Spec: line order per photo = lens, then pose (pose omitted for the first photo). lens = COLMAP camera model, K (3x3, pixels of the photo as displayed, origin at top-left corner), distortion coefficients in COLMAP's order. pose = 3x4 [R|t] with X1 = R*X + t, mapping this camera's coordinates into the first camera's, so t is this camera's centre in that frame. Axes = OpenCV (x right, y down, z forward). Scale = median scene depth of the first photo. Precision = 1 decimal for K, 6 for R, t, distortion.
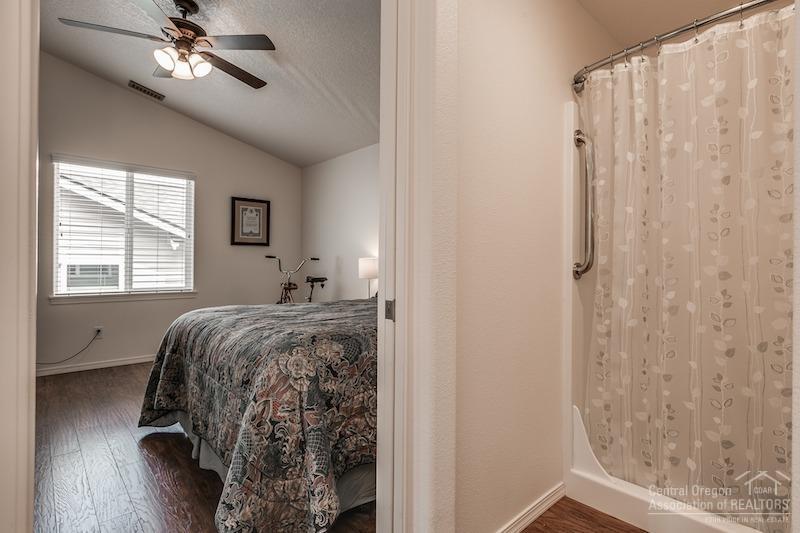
lens RADIAL K [[391.0, 0, 394.9], [0, 391.0, 264.4], [0, 0, 1]] dist [0.001991, 0.000592]
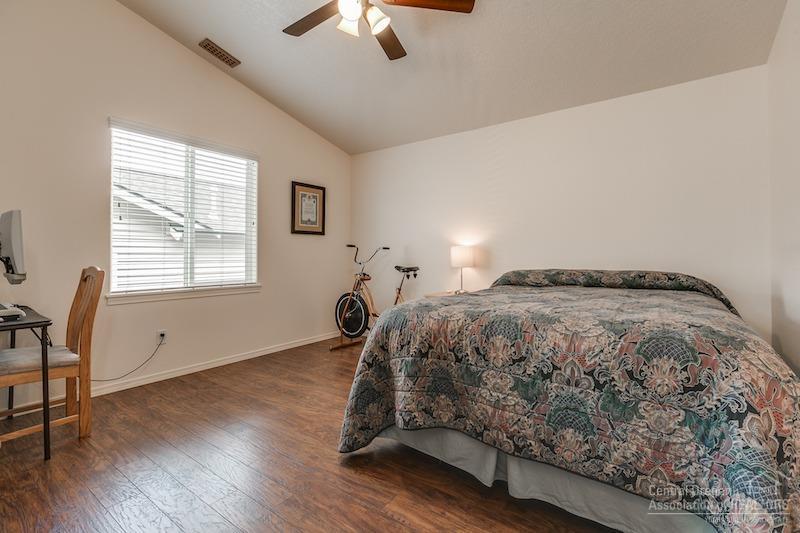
lens RADIAL K [[356.4, 0, 392.9], [0, 356.4, 251.9], [0, 0, 1]] dist [0.001450, -0.000295]
pose [[0.977313, -0.003615, 0.211771, -0.362273], [0.007080, 0.999853, -0.015605, 0.008501], [-0.211683, 0.016750, 0.977195, 0.131750]]
